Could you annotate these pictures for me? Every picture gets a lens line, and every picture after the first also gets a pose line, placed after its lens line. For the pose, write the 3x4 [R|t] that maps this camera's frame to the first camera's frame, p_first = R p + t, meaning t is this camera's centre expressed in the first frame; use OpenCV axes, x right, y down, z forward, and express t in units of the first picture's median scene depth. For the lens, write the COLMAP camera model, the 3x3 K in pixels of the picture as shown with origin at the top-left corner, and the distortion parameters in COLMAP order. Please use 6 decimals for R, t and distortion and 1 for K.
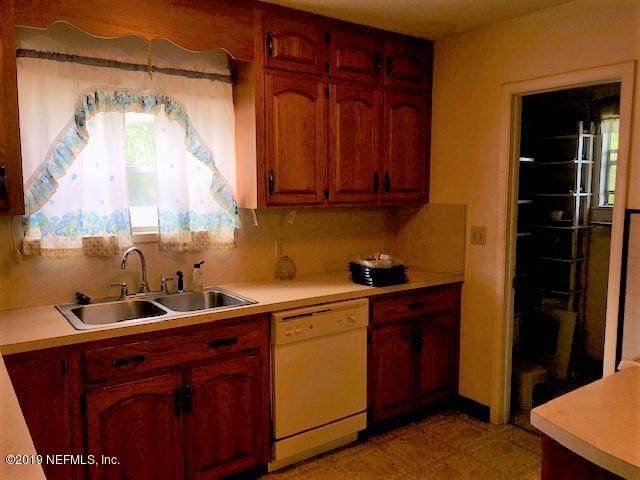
lens RADIAL K [[512.4, 0, 321.8], [0, 512.4, 238.6], [0, 0, 1]] dist [-0.005035, -0.003647]
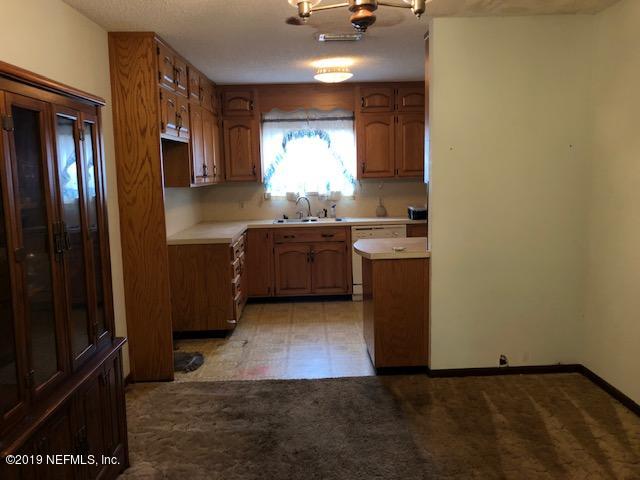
lens RADIAL K [[512.4, 0, 319.4], [0, 512.4, 240.0], [0, 0, 1]] dist [-0.005035, -0.003647]
pose [[0.817864, 0.050927, -0.573153, 1.000552], [-0.029545, 0.998479, 0.046560, 0.098567], [0.574652, -0.021146, 0.818124, -0.852379]]
